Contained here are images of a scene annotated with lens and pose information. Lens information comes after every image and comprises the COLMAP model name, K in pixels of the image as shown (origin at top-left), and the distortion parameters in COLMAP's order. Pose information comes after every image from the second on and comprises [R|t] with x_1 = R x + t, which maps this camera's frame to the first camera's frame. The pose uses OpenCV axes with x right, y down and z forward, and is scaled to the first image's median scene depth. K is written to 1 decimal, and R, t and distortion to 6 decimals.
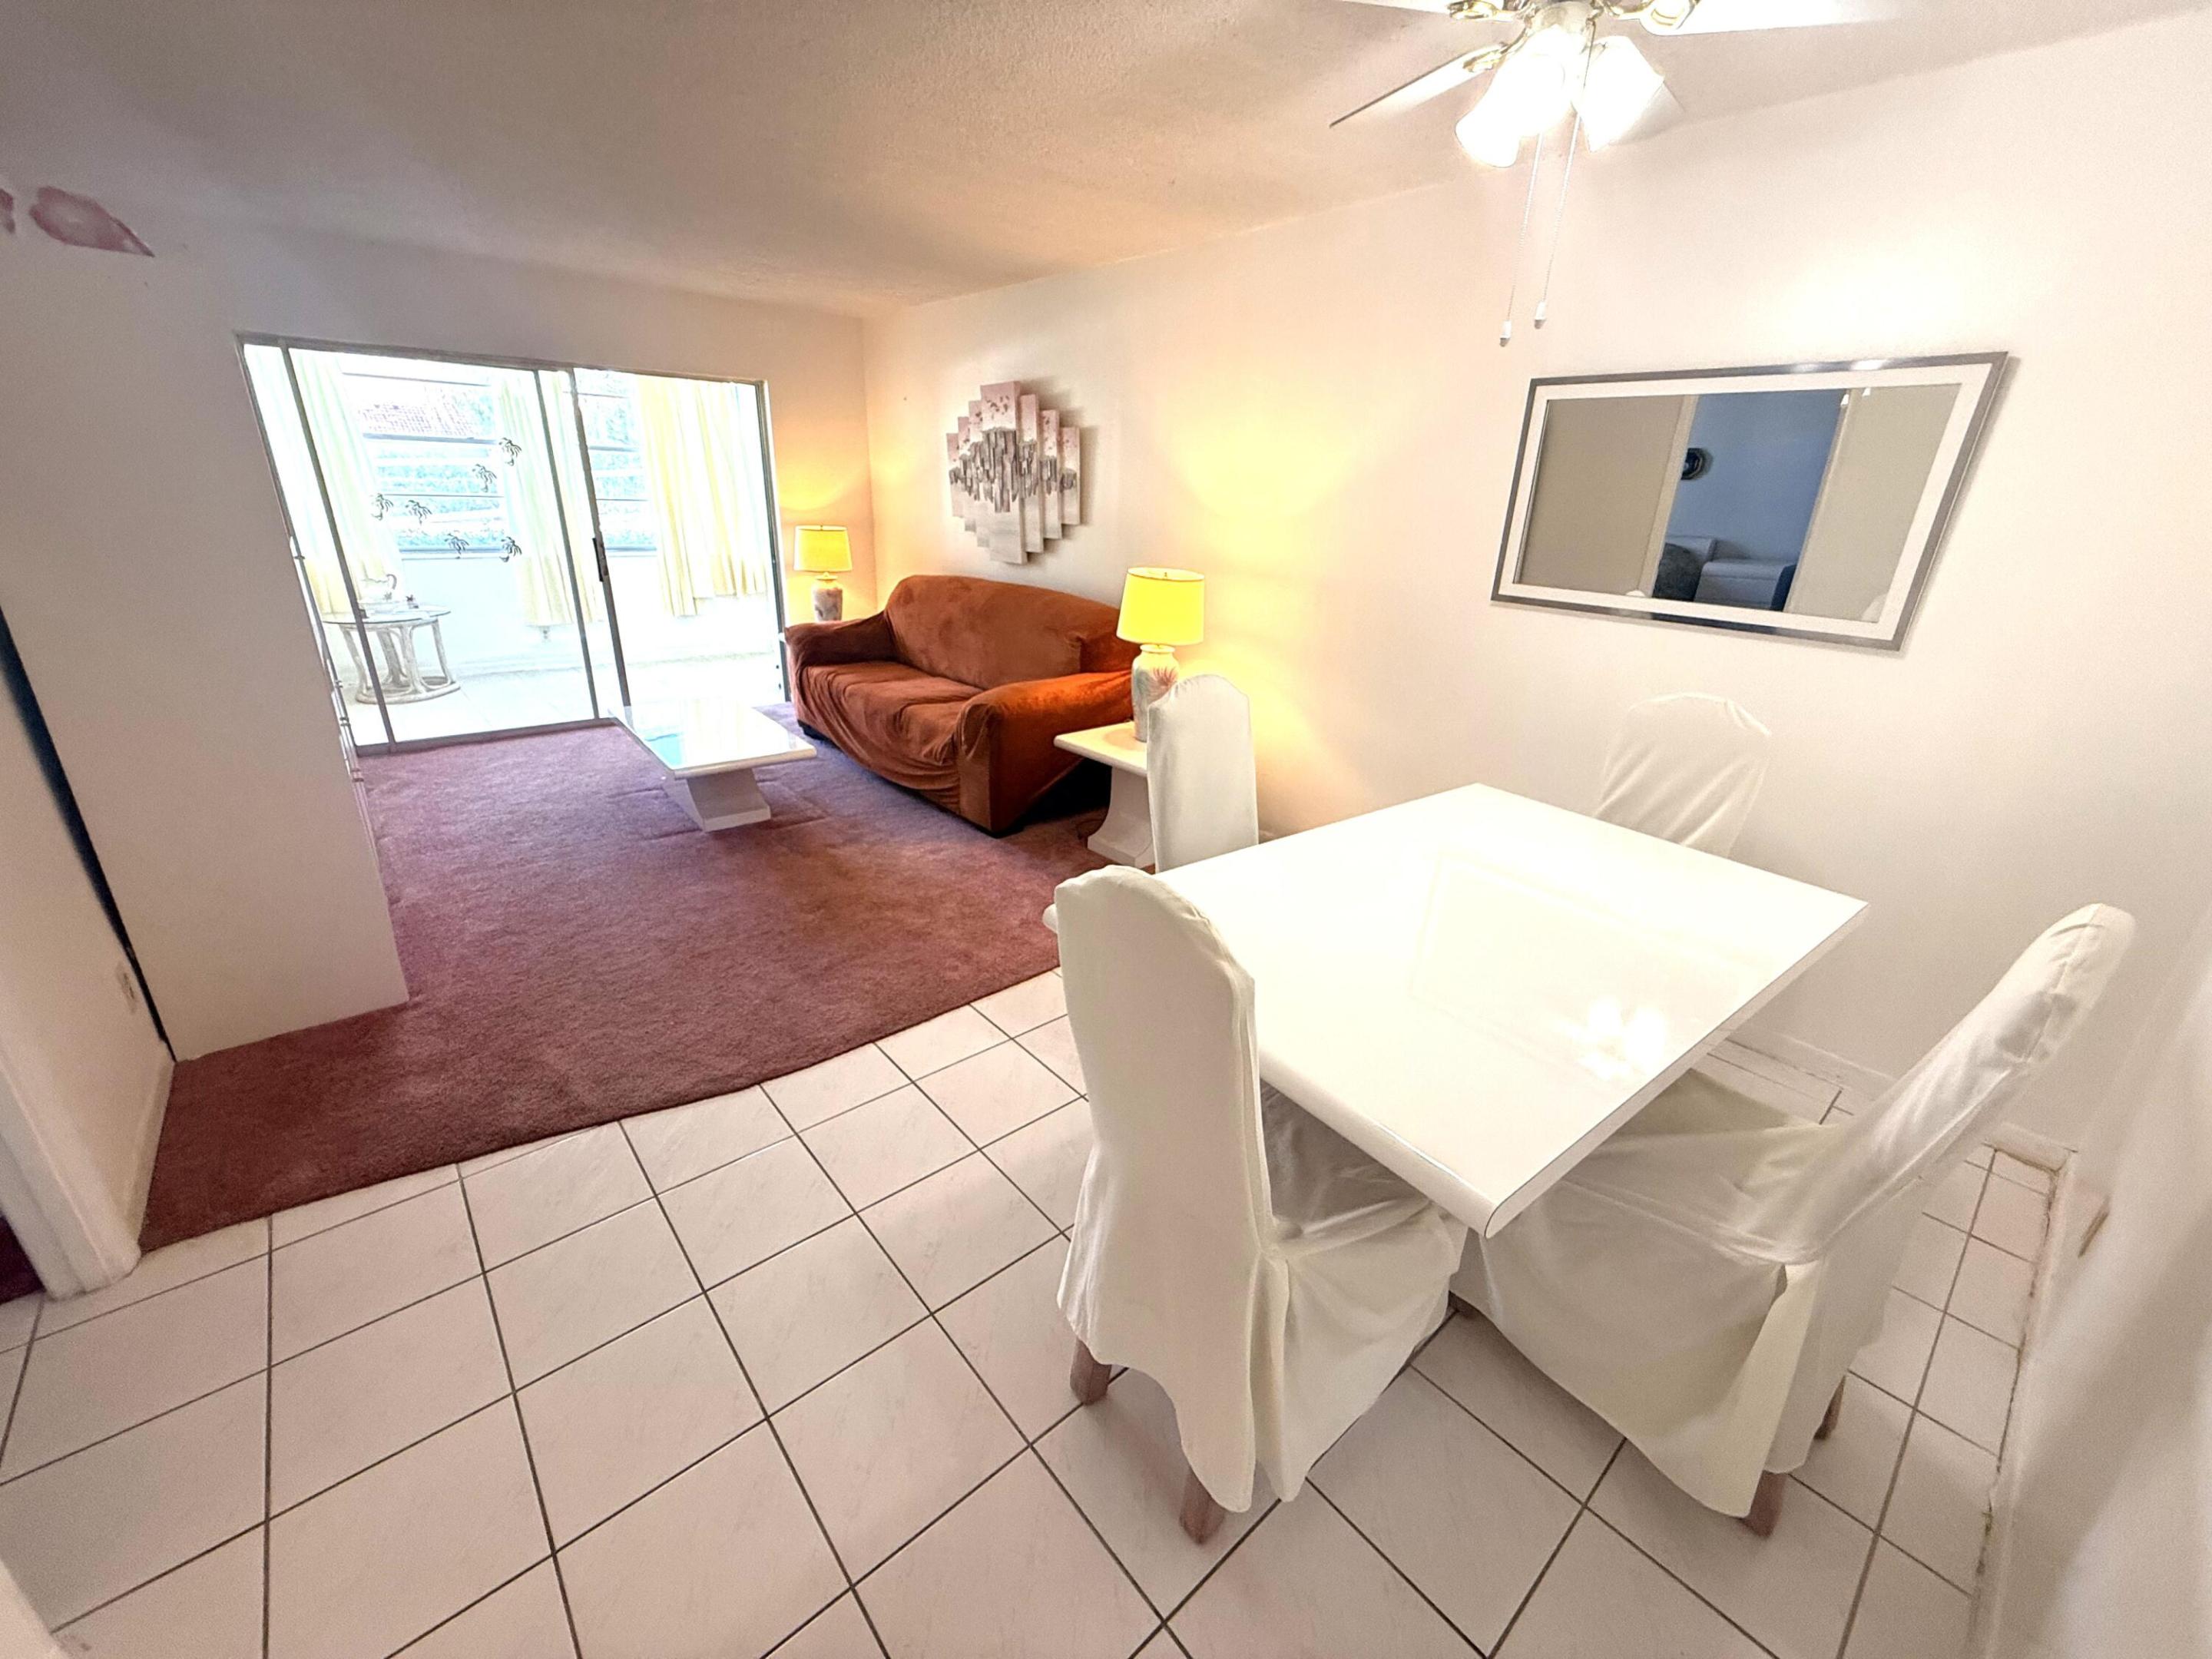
lens RADIAL K [[883.2, 0, 1106.0], [0, 883.2, 829.5], [0, 0, 1]] dist [0.001008, 0.000386]
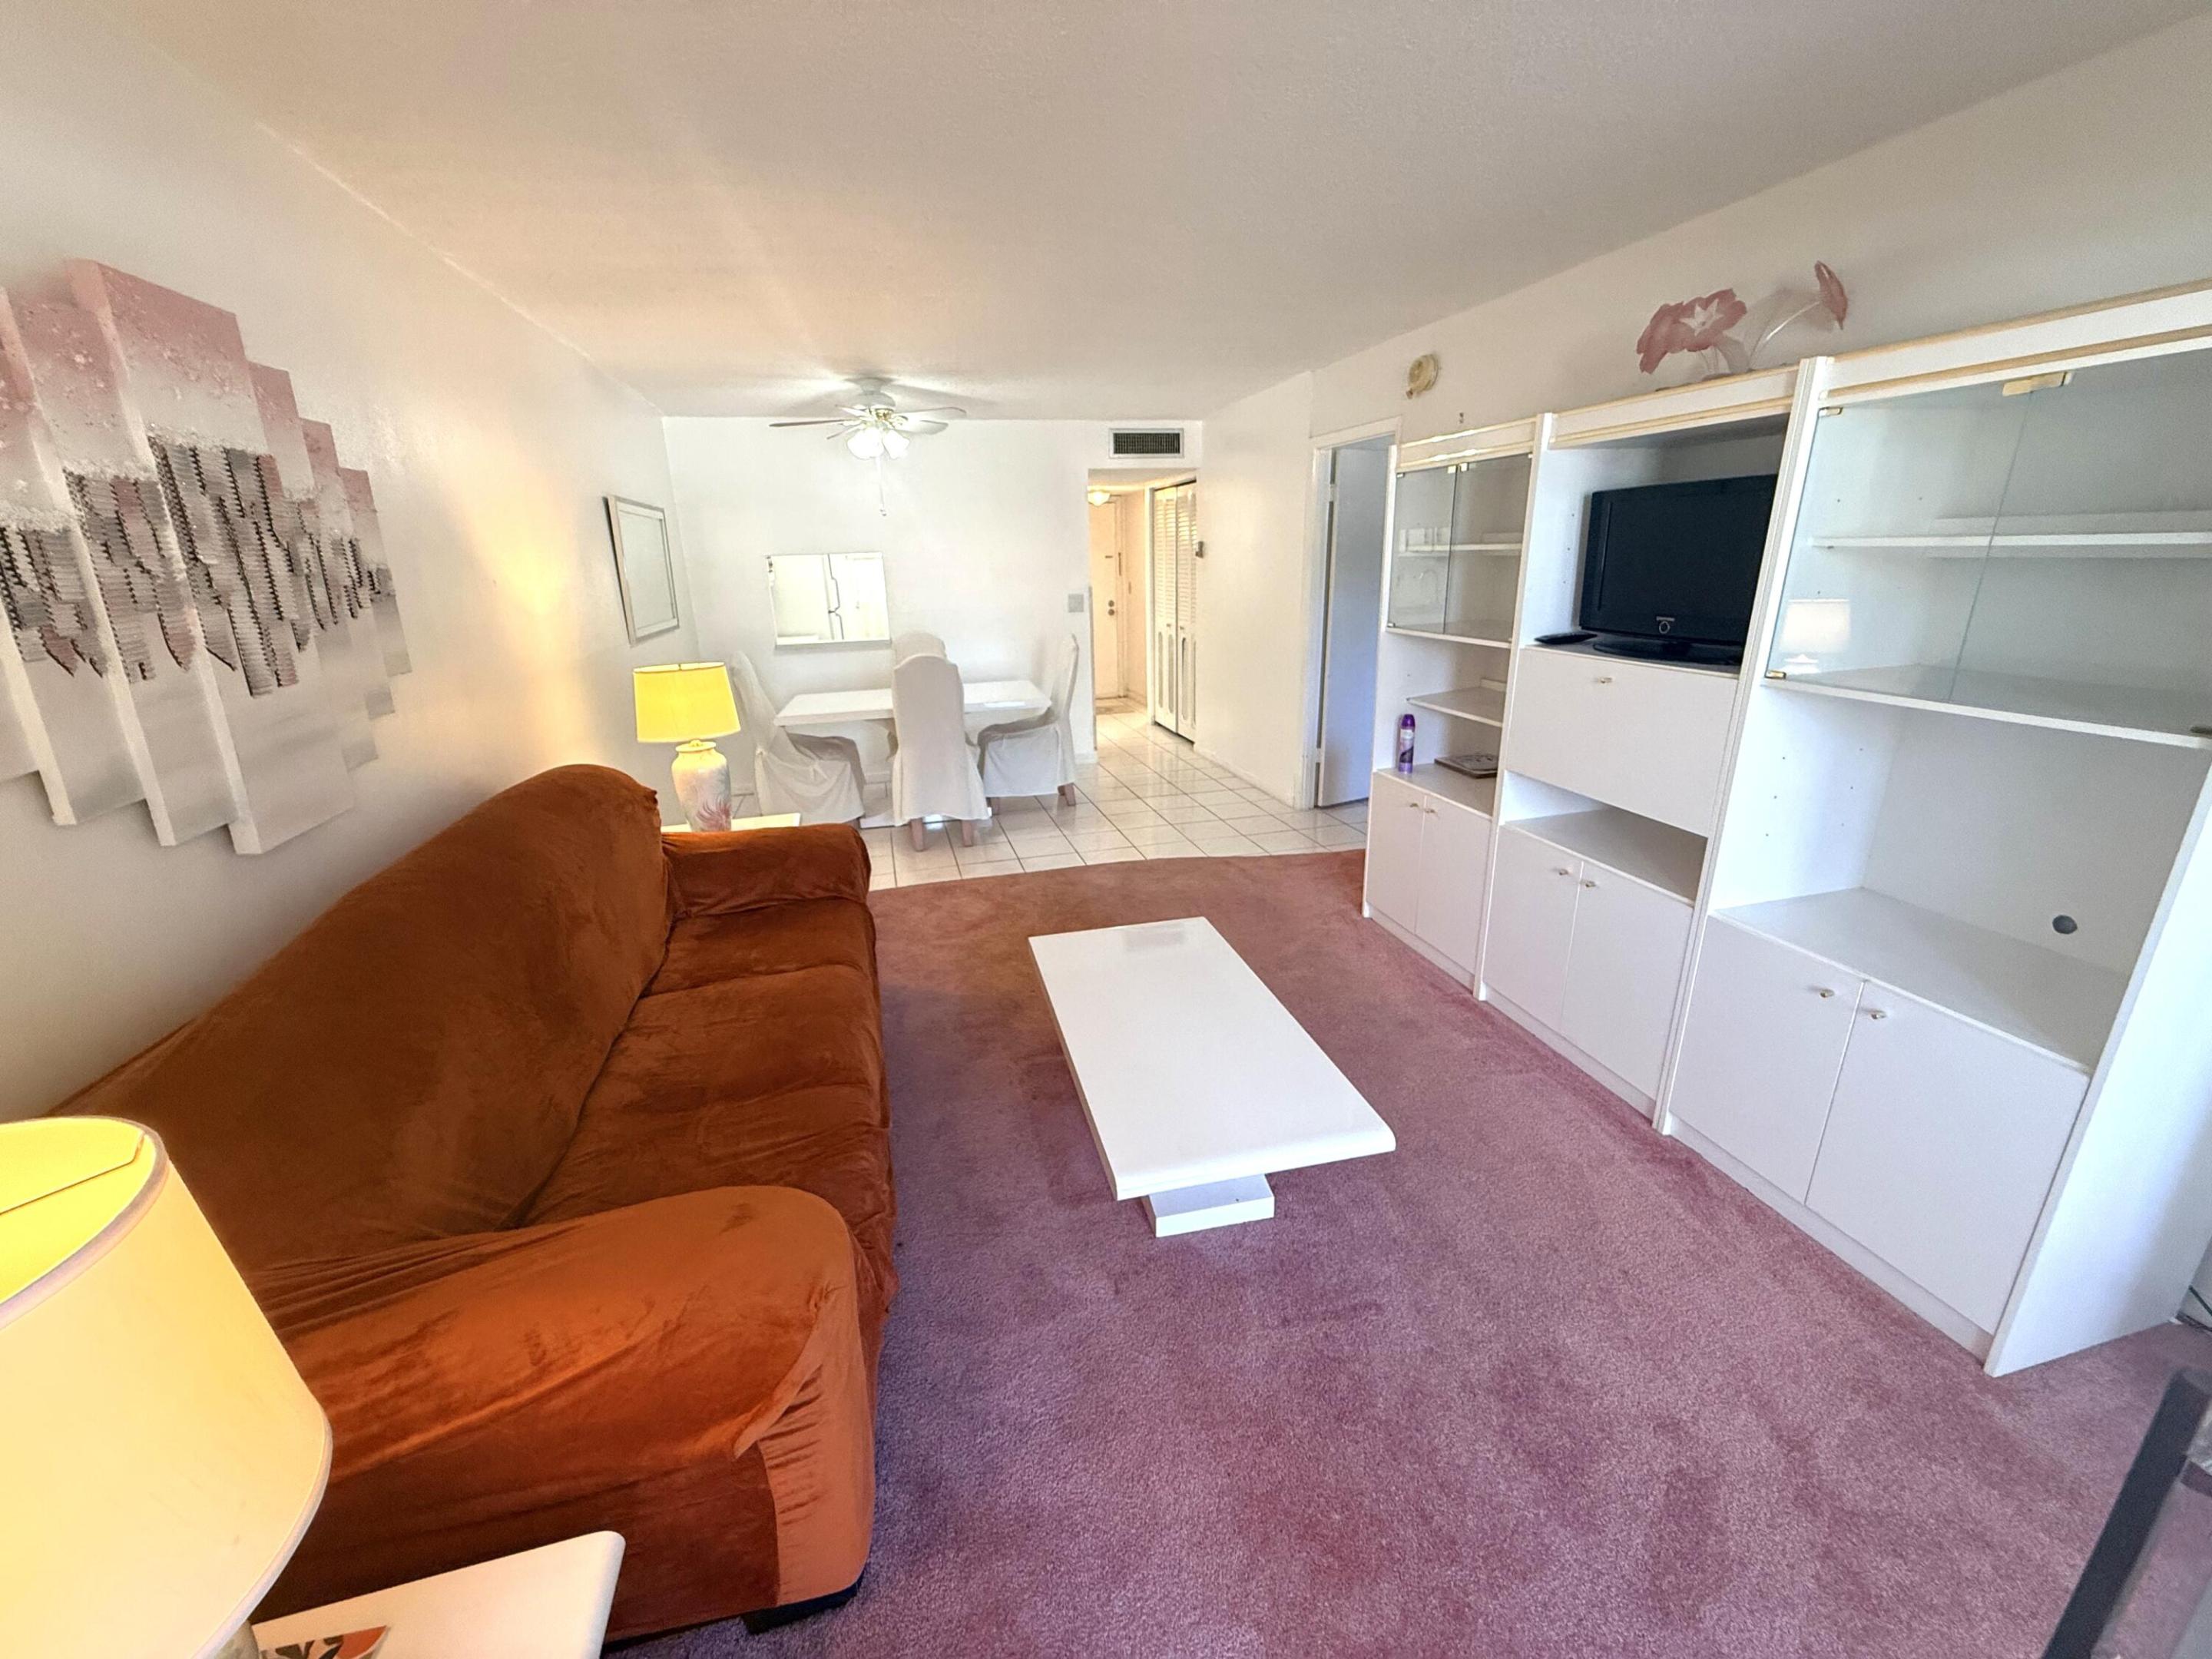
lens RADIAL K [[883.2, 0, 1106.0], [0, 883.2, 829.5], [0, 0, 1]] dist [0.001008, 0.000386]
pose [[-0.902904, -0.142772, 0.405438, -1.114512], [0.150571, 0.778410, 0.609431, -1.012815], [-0.402607, 0.611305, -0.681332, 2.394584]]
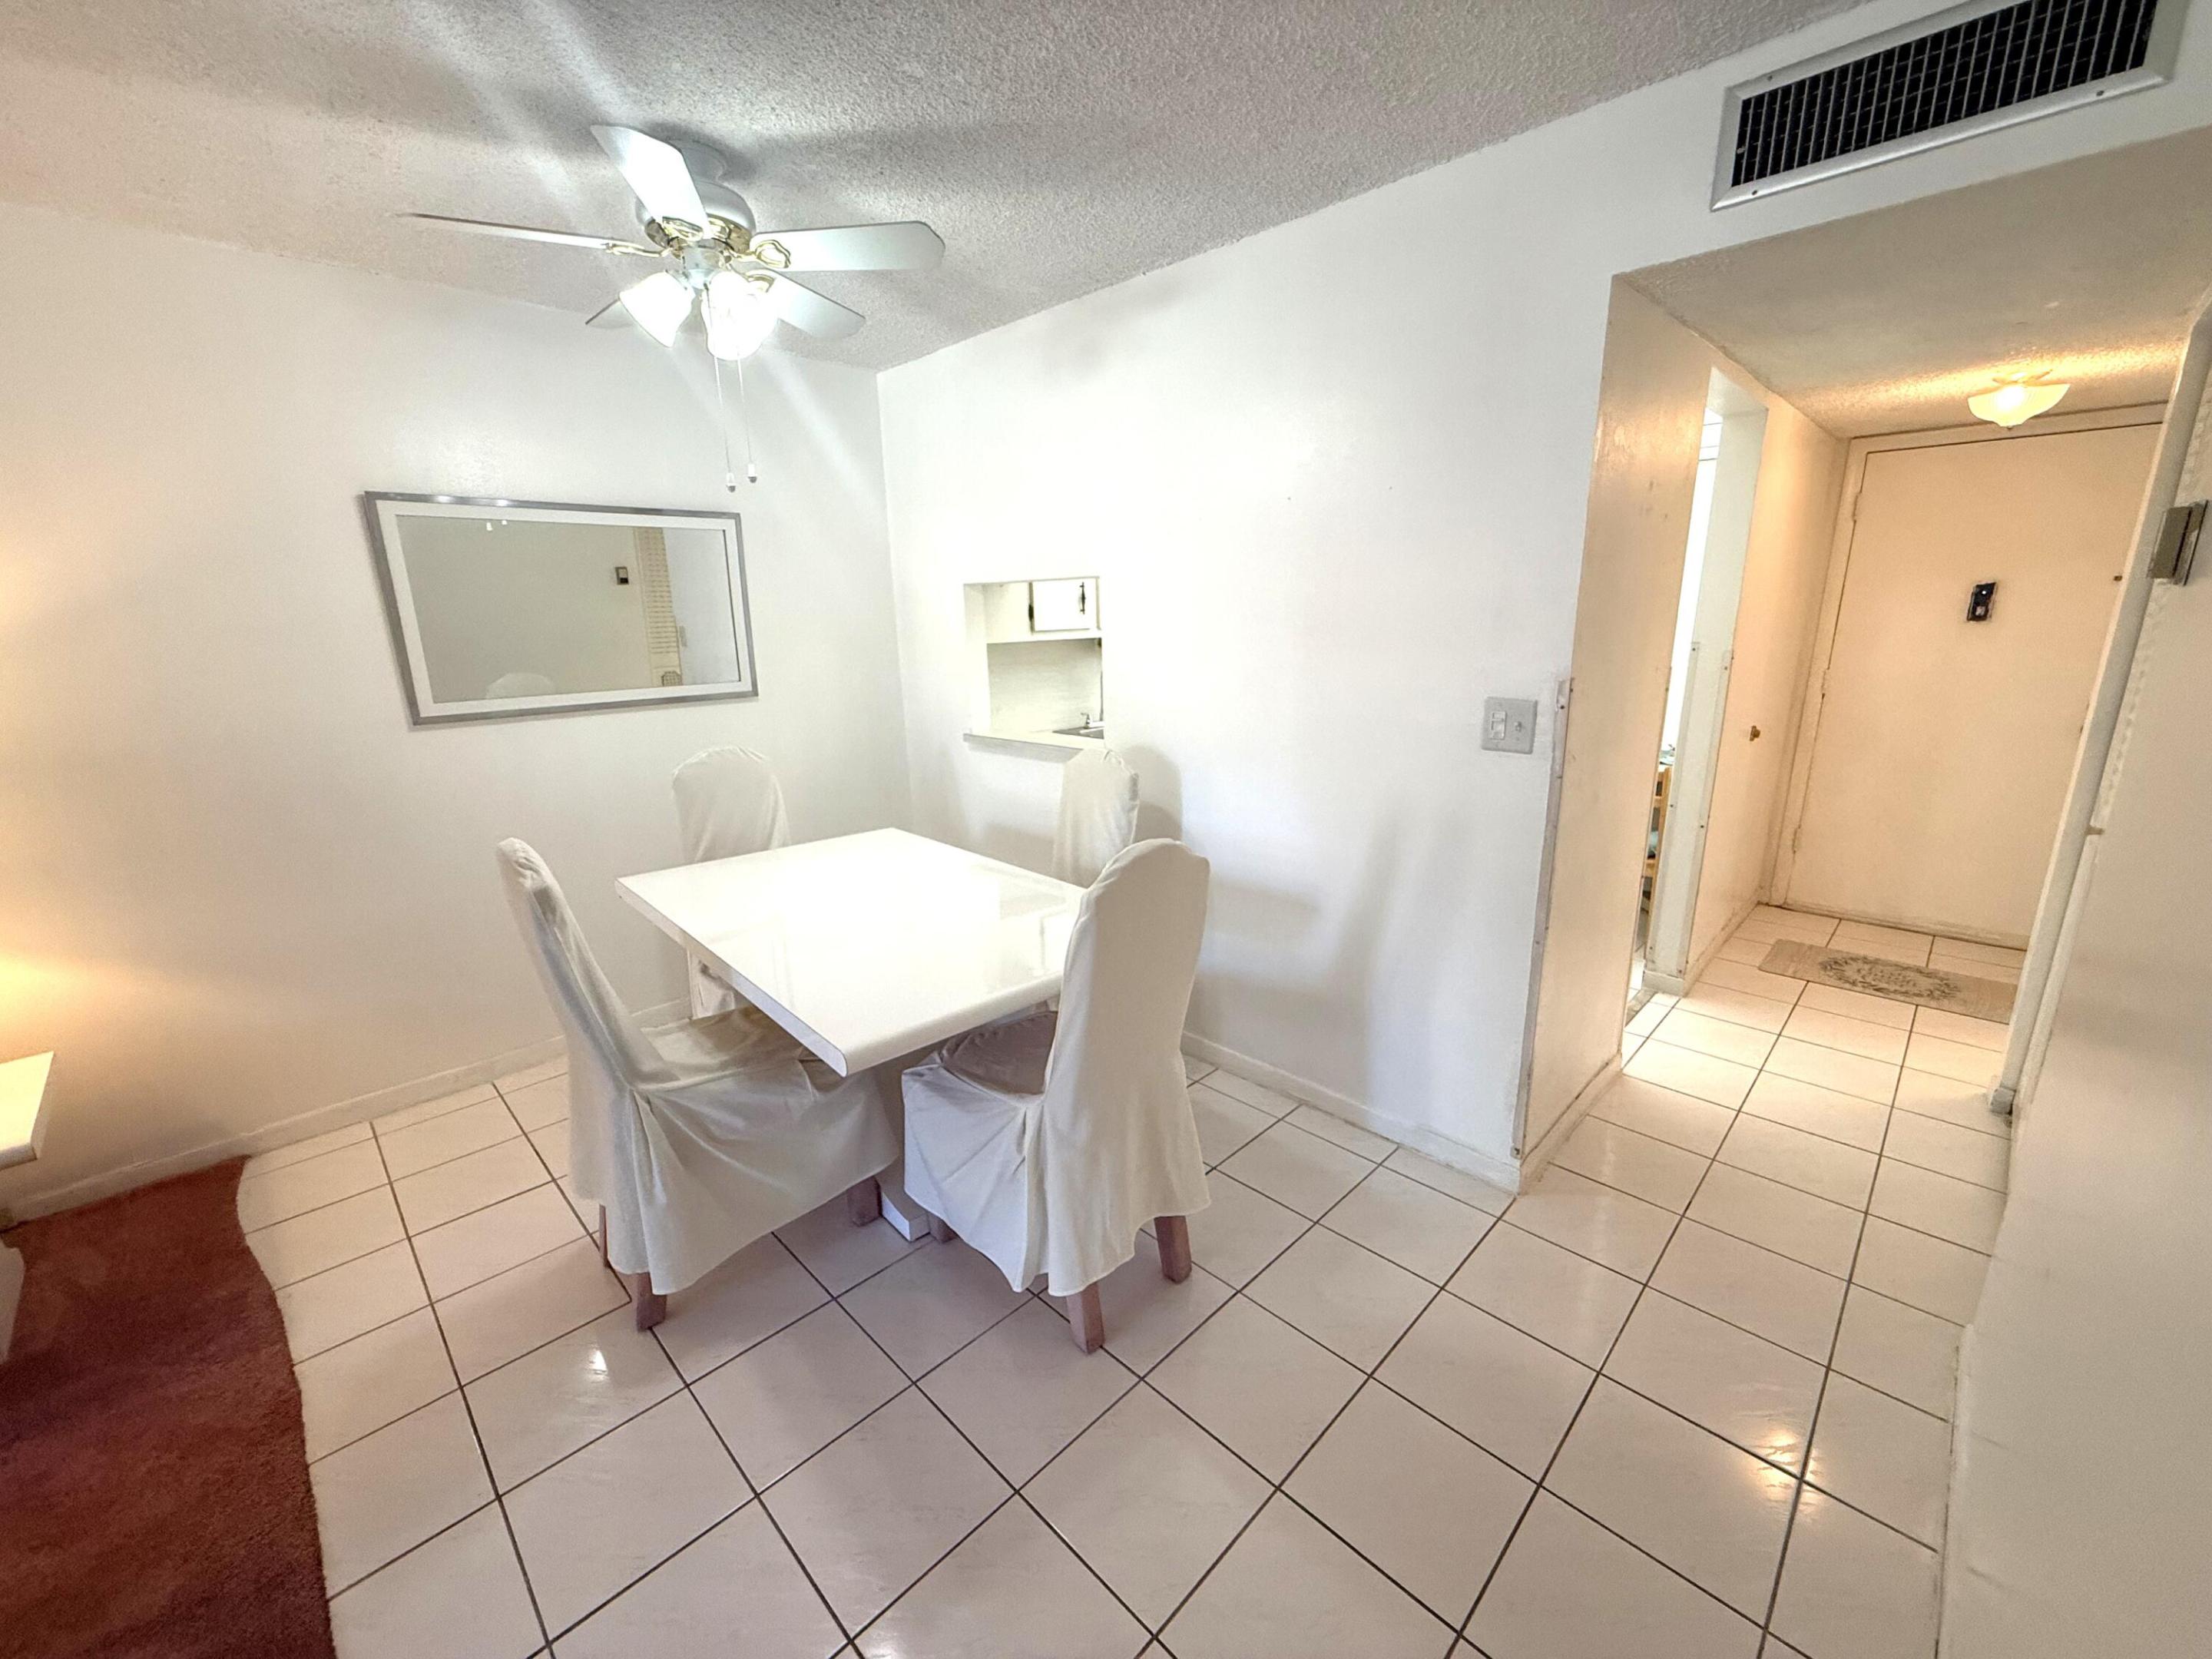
lens RADIAL K [[883.2, 0, 1106.0], [0, 883.2, 829.5], [0, 0, 1]] dist [0.001008, 0.000386]
pose [[-0.071574, -0.276058, 0.958472, -0.653215], [0.384379, 0.879083, 0.281896, -0.194346], [-0.920397, 0.388593, 0.043191, 0.458067]]
